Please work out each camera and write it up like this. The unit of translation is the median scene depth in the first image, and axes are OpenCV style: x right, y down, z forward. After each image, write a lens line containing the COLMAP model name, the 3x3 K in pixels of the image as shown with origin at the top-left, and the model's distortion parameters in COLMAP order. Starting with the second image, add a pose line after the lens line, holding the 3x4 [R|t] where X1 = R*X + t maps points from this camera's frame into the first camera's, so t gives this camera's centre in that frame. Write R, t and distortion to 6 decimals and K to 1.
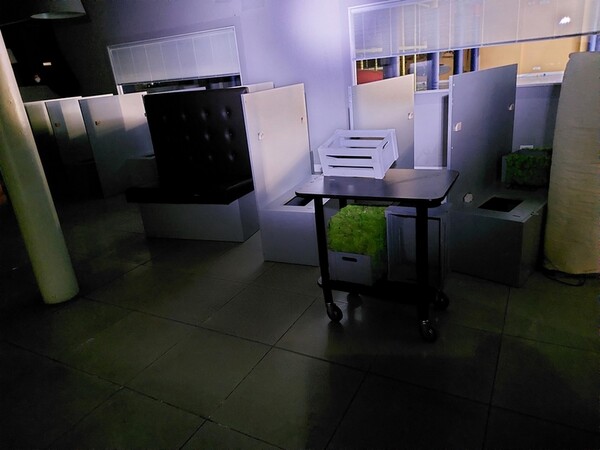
lens RADIAL K [[421.3, 0, 300.0], [0, 421.3, 225.0], [0, 0, 1]] dist [0.005081, 0.003072]
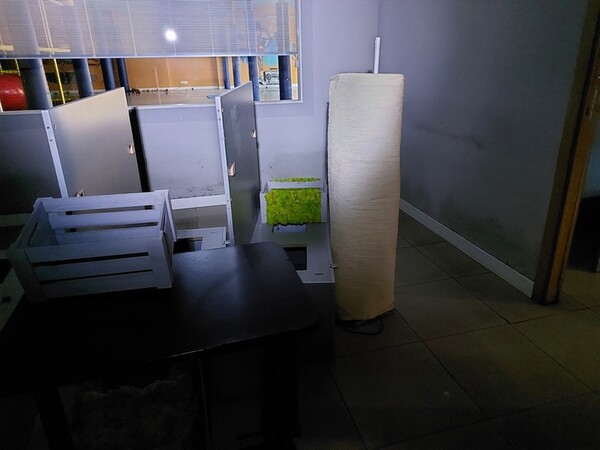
lens RADIAL K [[421.3, 0, 300.0], [0, 421.3, 225.0], [0, 0, 1]] dist [0.005081, 0.003072]
pose [[0.726524, -0.170608, 0.665624, -0.023502], [0.184737, 0.981519, 0.049936, -0.127262], [-0.661842, 0.086685, 0.744614, 0.333838]]
